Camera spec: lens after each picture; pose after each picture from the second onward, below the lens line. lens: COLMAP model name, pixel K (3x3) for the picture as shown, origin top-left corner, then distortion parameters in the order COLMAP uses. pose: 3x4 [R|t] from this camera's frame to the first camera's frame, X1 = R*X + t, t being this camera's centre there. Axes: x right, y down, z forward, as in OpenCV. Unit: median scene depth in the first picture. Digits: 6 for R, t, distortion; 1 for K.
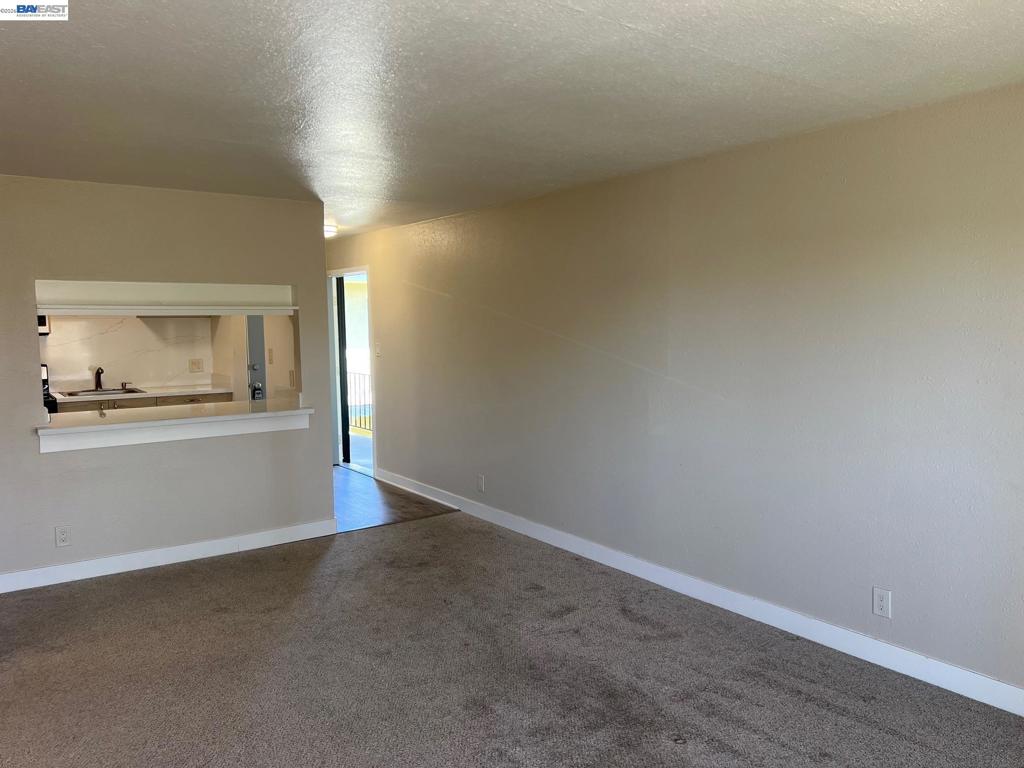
lens RADIAL K [[769.1, 0, 512.4], [0, 769.1, 387.1], [0, 0, 1]] dist [0.045242, -0.066575]
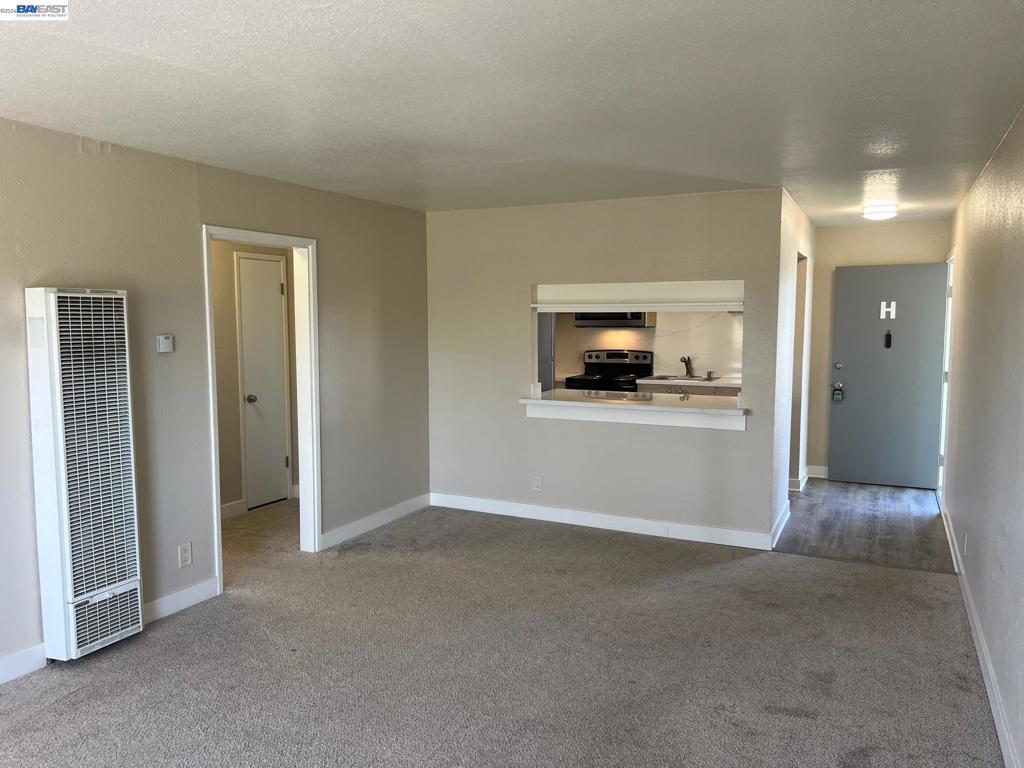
lens RADIAL K [[769.1, 0, 509.9], [0, 769.1, 383.8], [0, 0, 1]] dist [0.045242, -0.066575]
pose [[0.465034, 0.084986, -0.881204, 0.489906], [-0.080865, 0.995298, 0.053315, -0.035362], [0.881592, 0.046465, 0.469720, 0.341083]]
